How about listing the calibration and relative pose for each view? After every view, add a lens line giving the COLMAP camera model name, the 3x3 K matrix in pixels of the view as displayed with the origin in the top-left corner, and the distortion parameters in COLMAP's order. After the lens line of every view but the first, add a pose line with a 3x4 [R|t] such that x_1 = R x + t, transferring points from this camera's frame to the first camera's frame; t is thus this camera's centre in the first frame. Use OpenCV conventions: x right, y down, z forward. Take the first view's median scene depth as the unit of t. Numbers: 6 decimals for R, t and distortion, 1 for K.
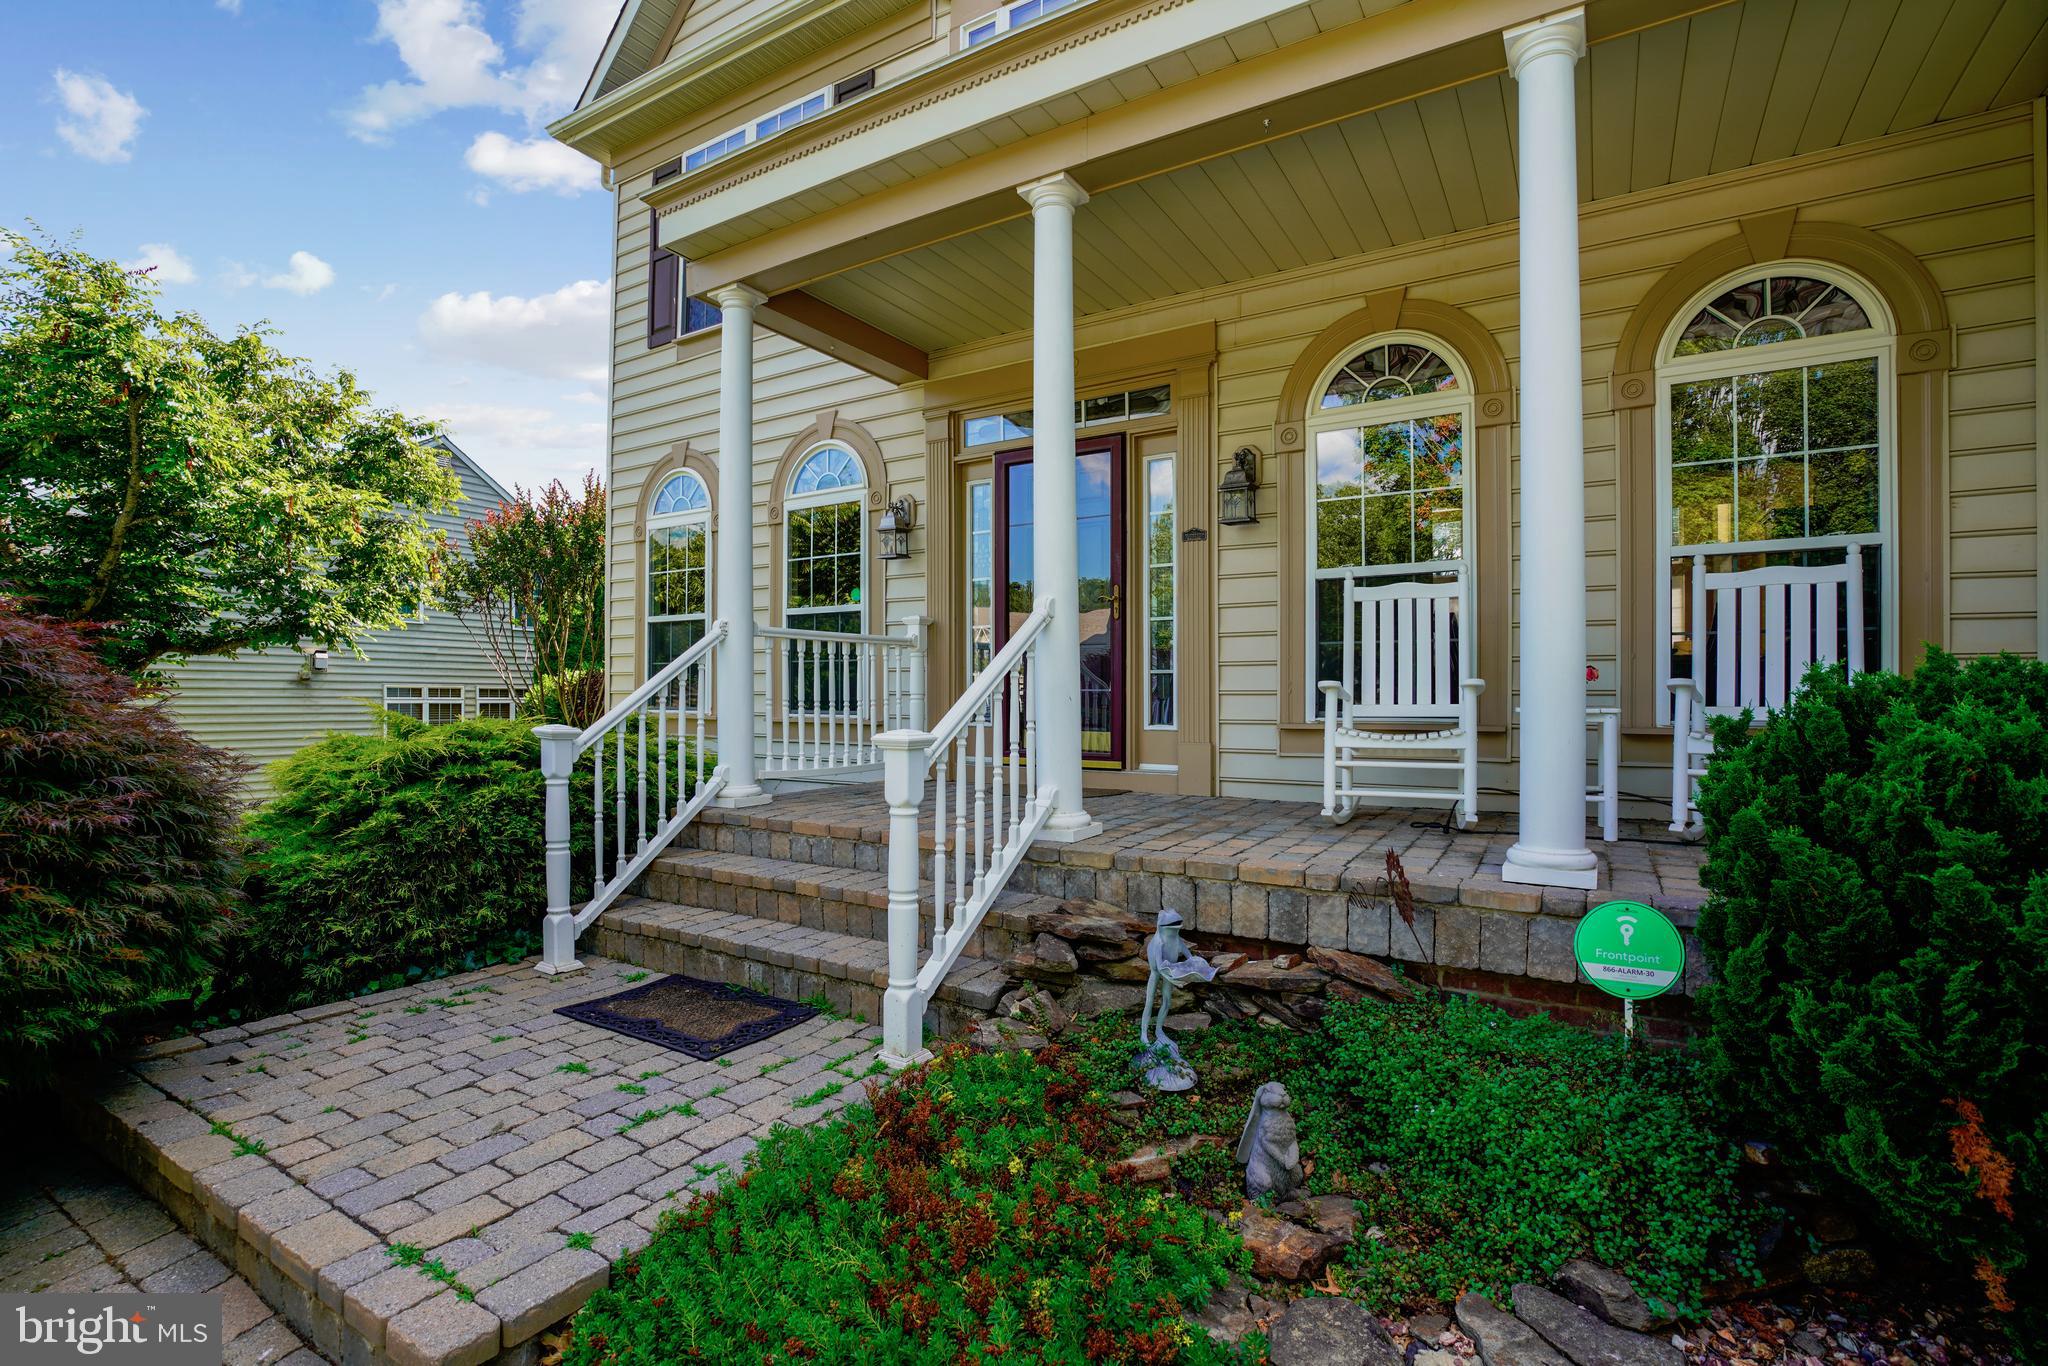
lens RADIAL K [[956.6, 0, 1024.0], [0, 956.6, 683.0], [0, 0, 1]] dist [-0.058123, 0.019968]
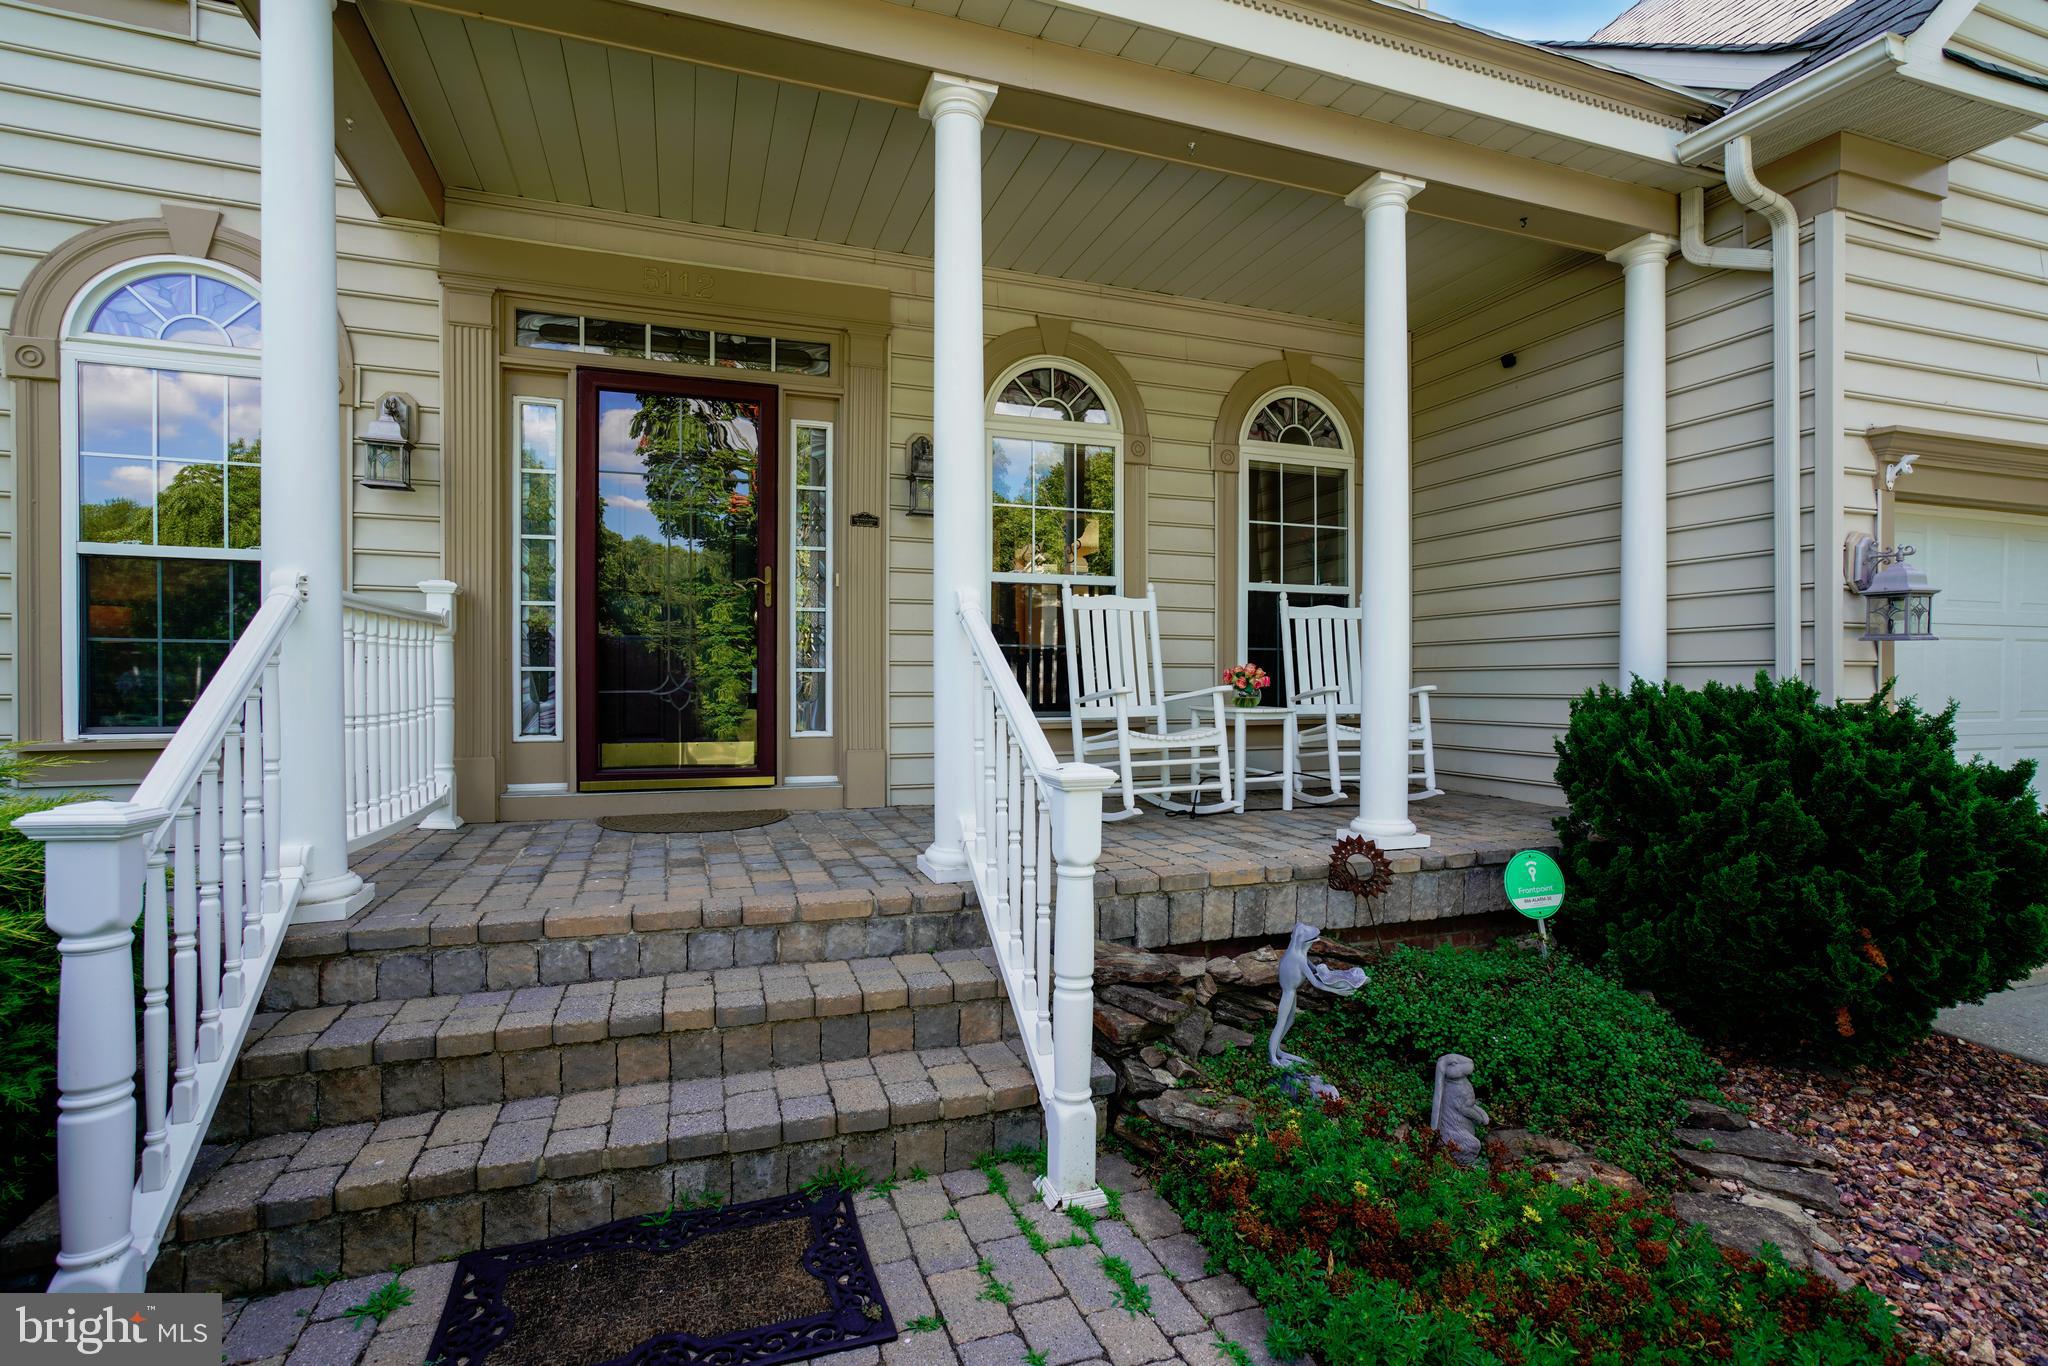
lens RADIAL K [[935.7, 0, 1024.0], [0, 935.7, 683.0], [0, 0, 1]] dist [-0.053201, 0.036005]
pose [[0.626817, -0.003186, 0.779160, -0.576464], [-0.011371, 0.999848, 0.013236, -0.019391], [-0.779084, -0.017157, 0.626685, 0.449584]]
